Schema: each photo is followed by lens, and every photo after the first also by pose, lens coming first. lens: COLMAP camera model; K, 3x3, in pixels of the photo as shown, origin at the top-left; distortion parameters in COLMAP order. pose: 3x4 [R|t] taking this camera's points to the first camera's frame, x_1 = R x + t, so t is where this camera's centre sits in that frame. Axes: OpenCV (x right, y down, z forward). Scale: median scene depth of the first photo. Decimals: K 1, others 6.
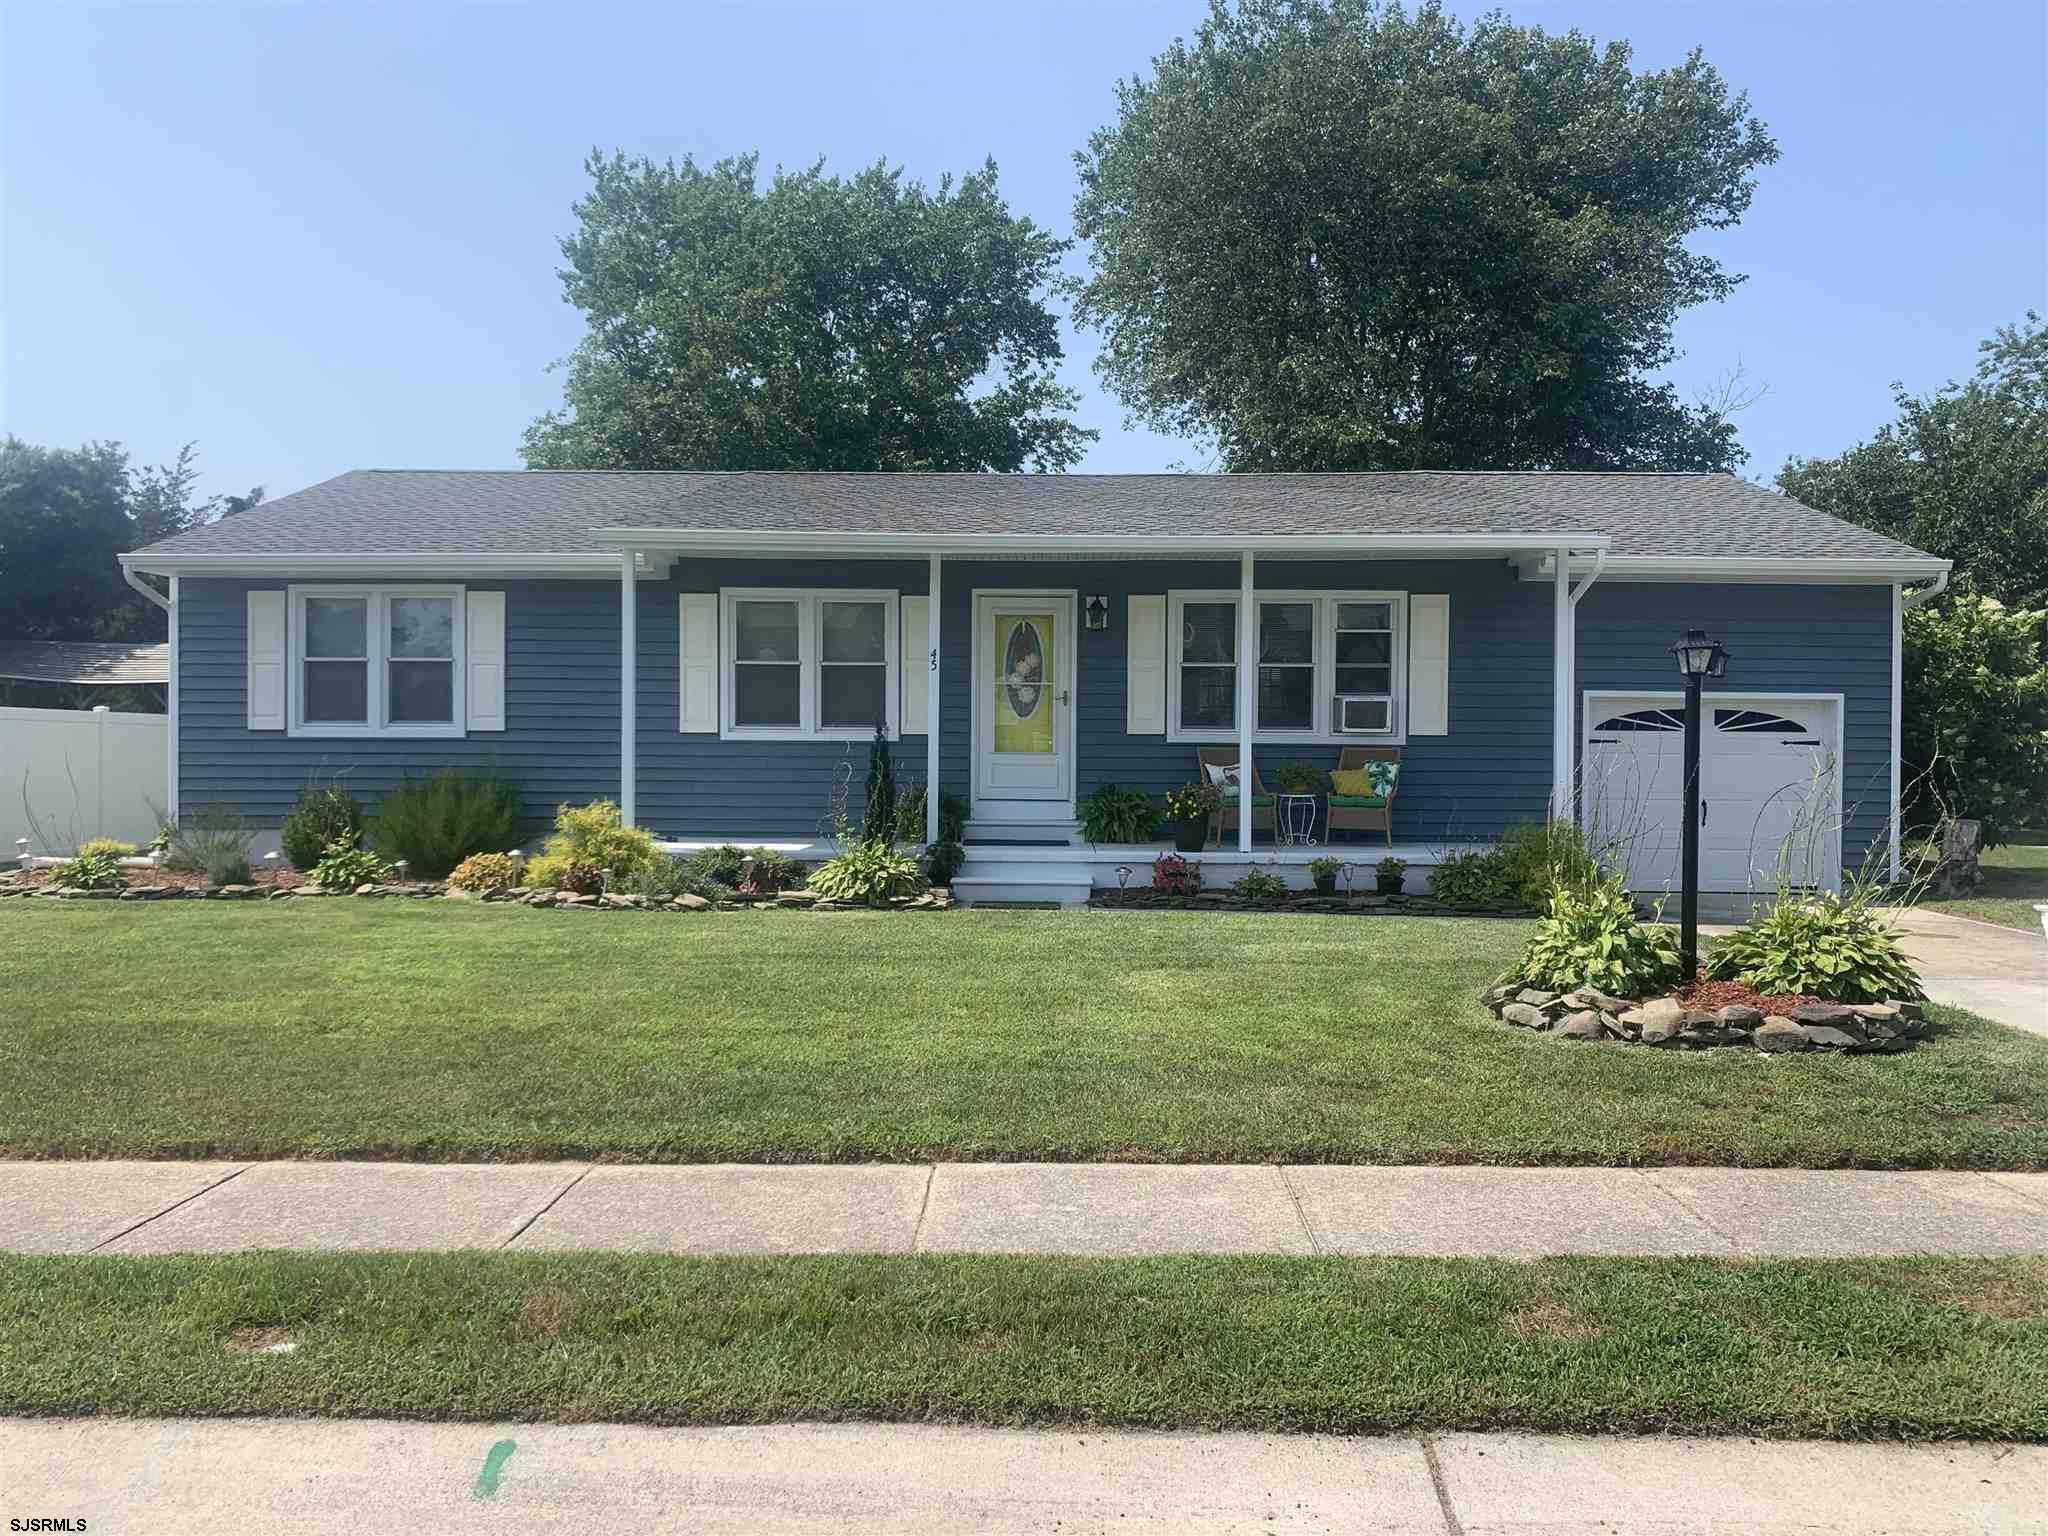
lens RADIAL K [[1562.2, 0, 1026.7], [0, 1562.2, 759.0], [0, 0, 1]] dist [0.031752, -0.042893]
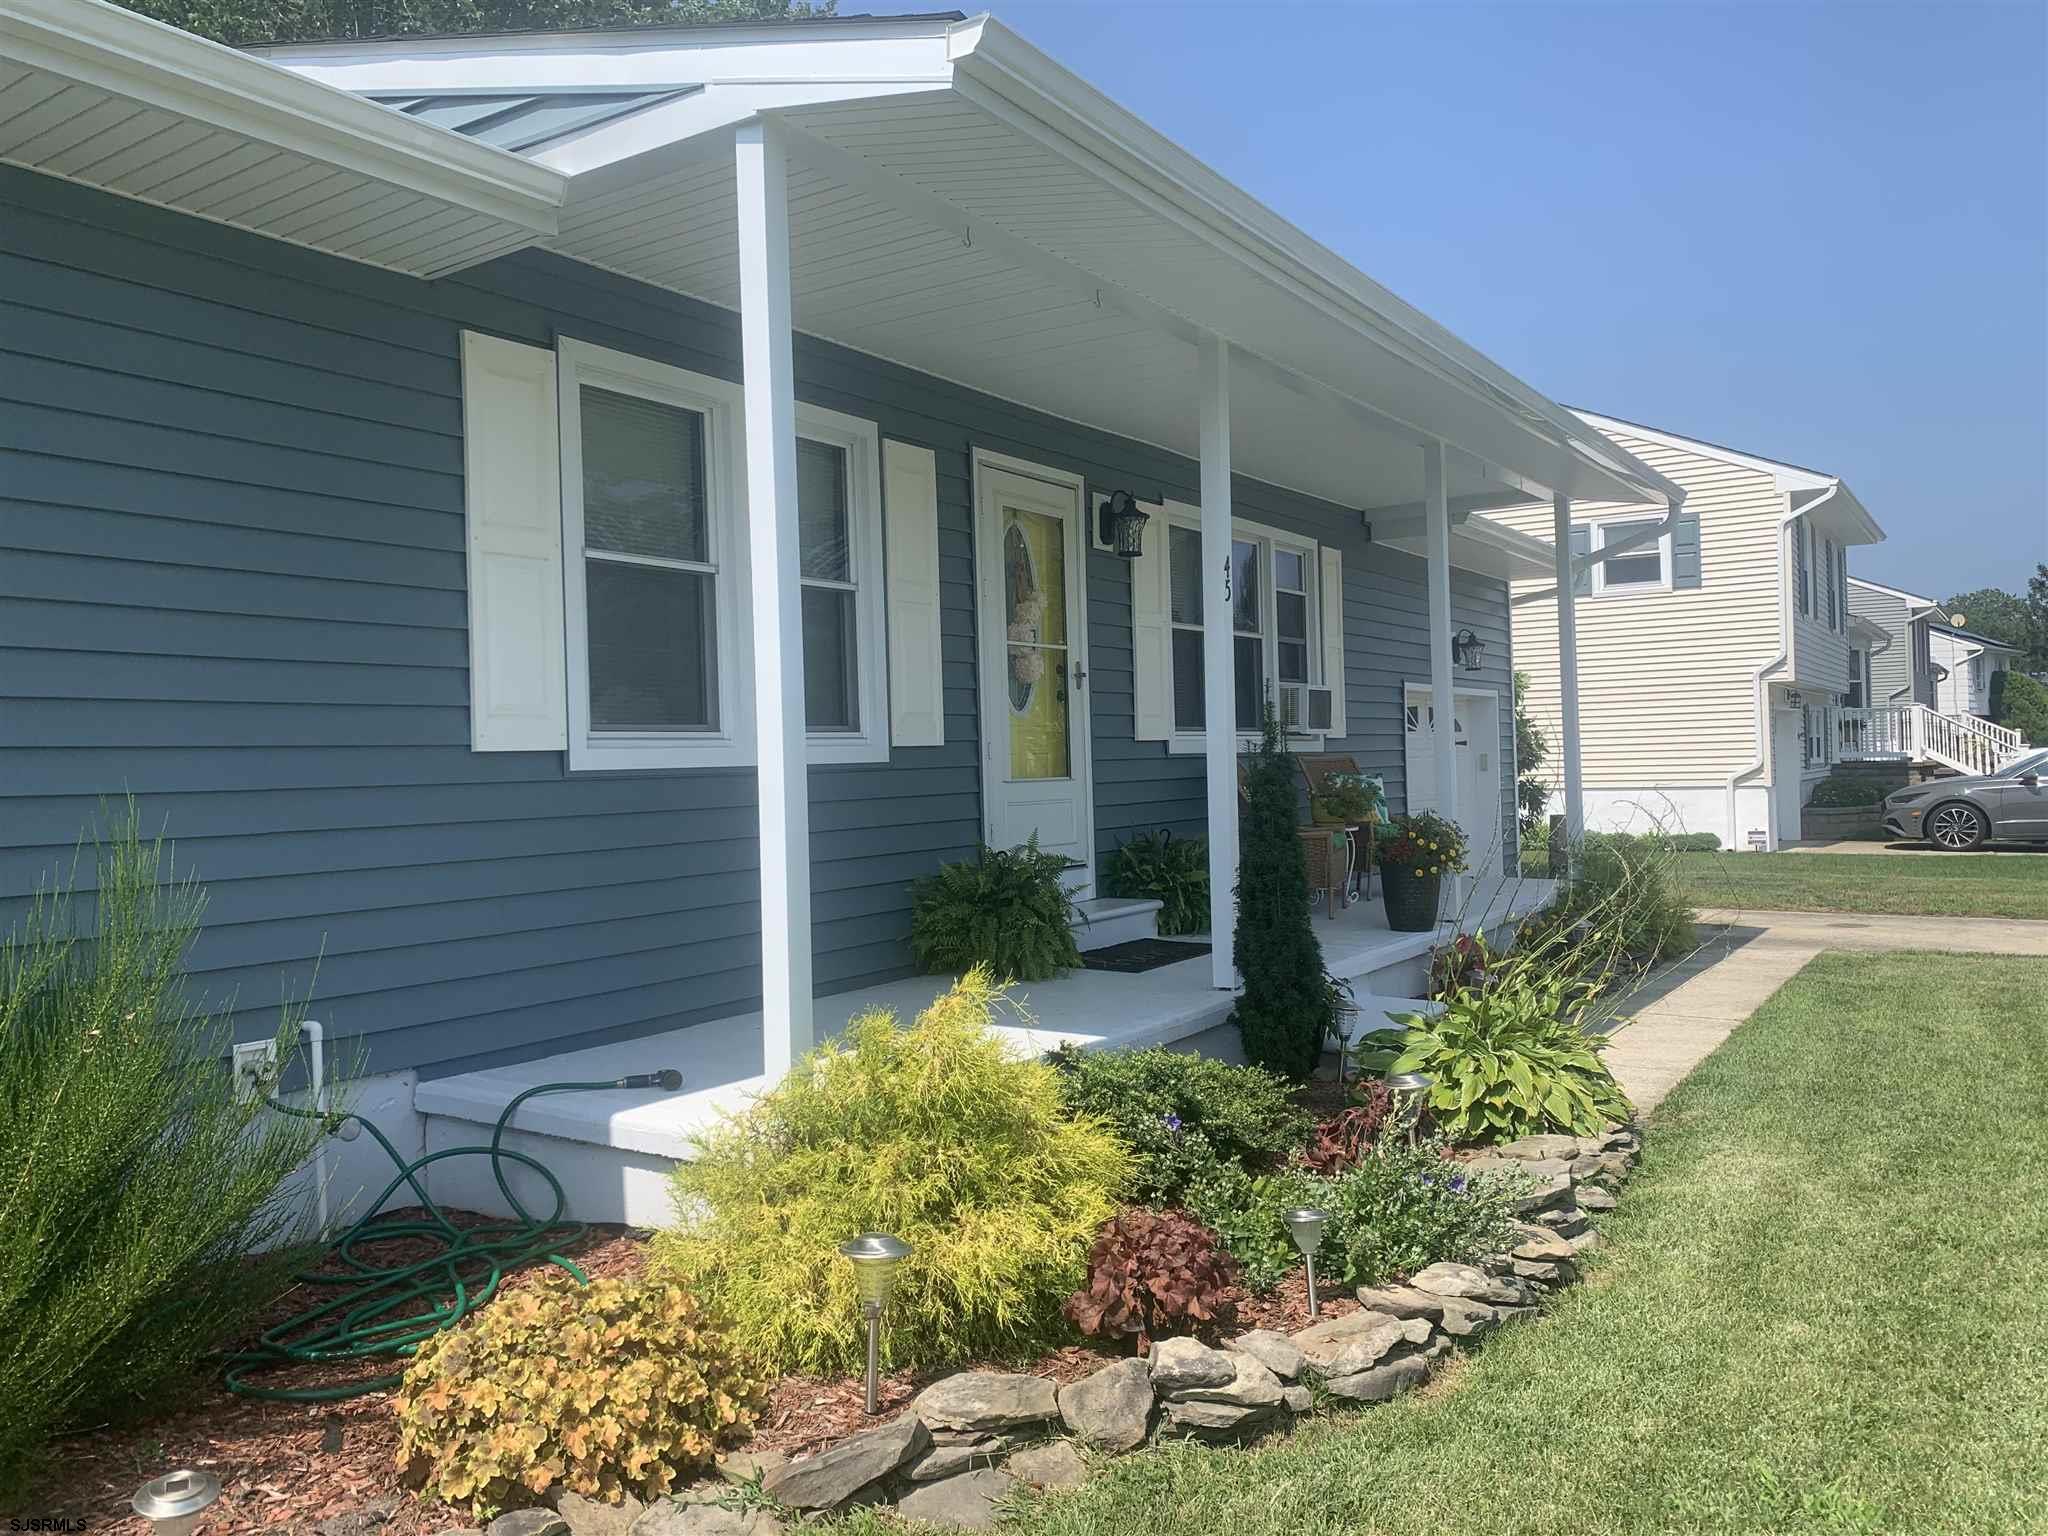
lens RADIAL K [[1562.2, 0, 1026.7], [0, 1562.2, 759.0], [0, 0, 1]] dist [0.031752, -0.042893]
pose [[0.522765, -0.019077, 0.852263, -0.444445], [0.028972, 0.999570, 0.004603, -0.013667], [-0.851984, 0.022285, 0.523093, 0.737600]]
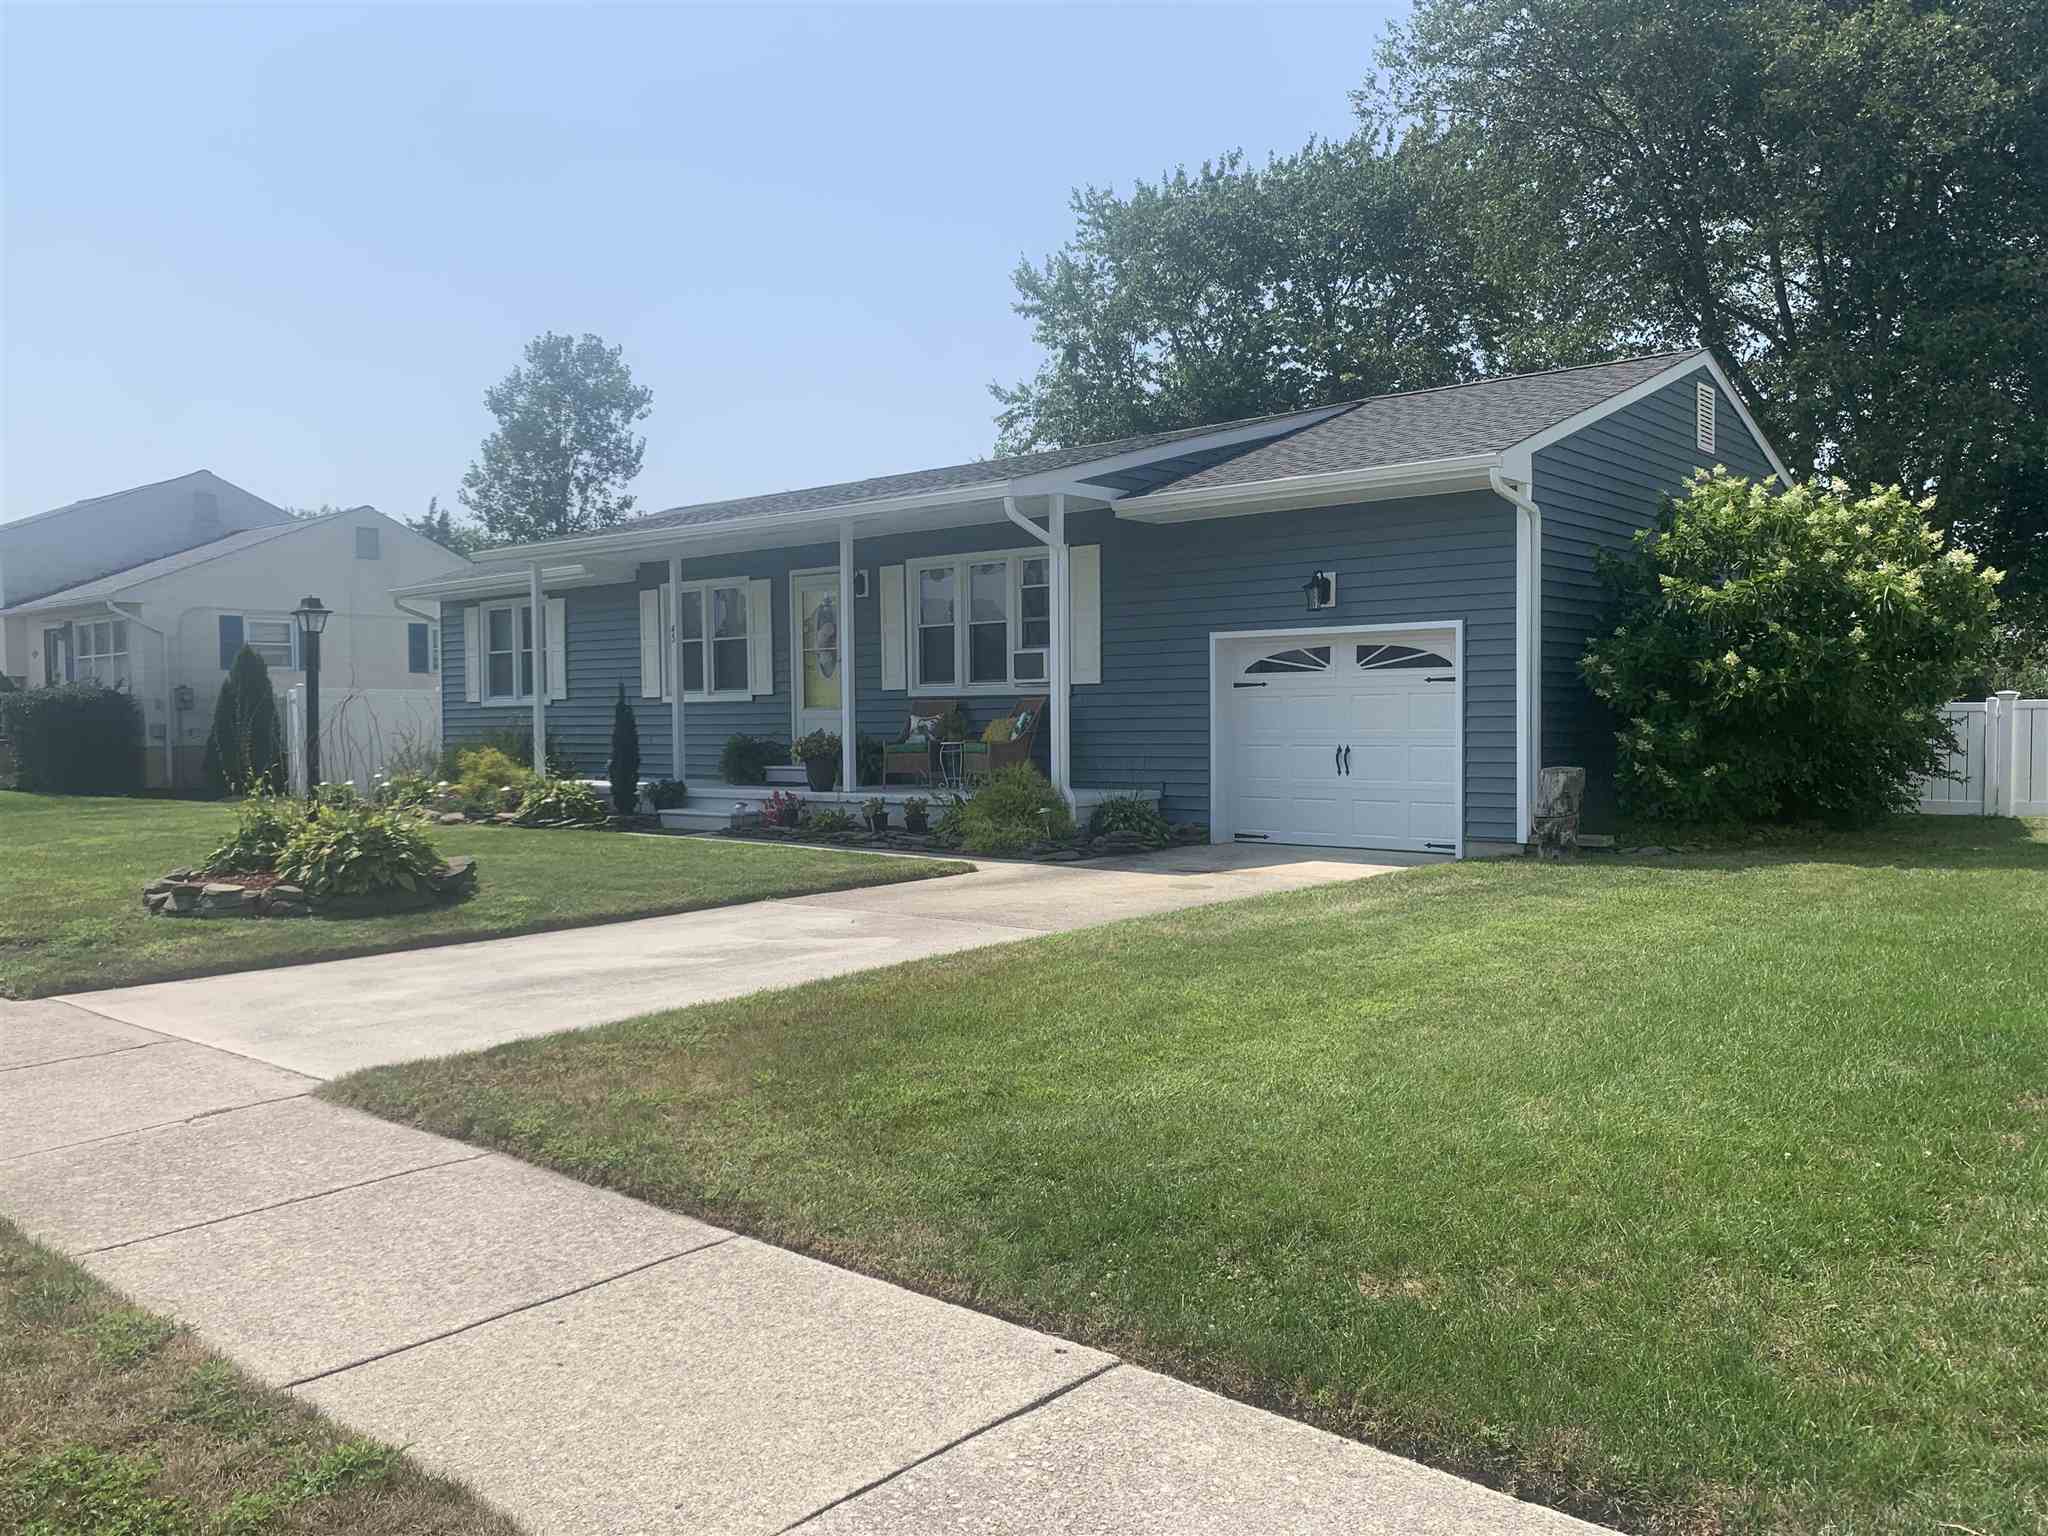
lens RADIAL K [[1558.8, 0, 1024.0], [0, 1558.8, 768.0], [0, 0, 1]] dist [0.066589, -0.095502]
pose [[0.778908, 0.004903, -0.627119, 0.855973], [0.008502, 0.999795, 0.018378, 0.020555], [0.627081, -0.019646, 0.778706, 0.181249]]
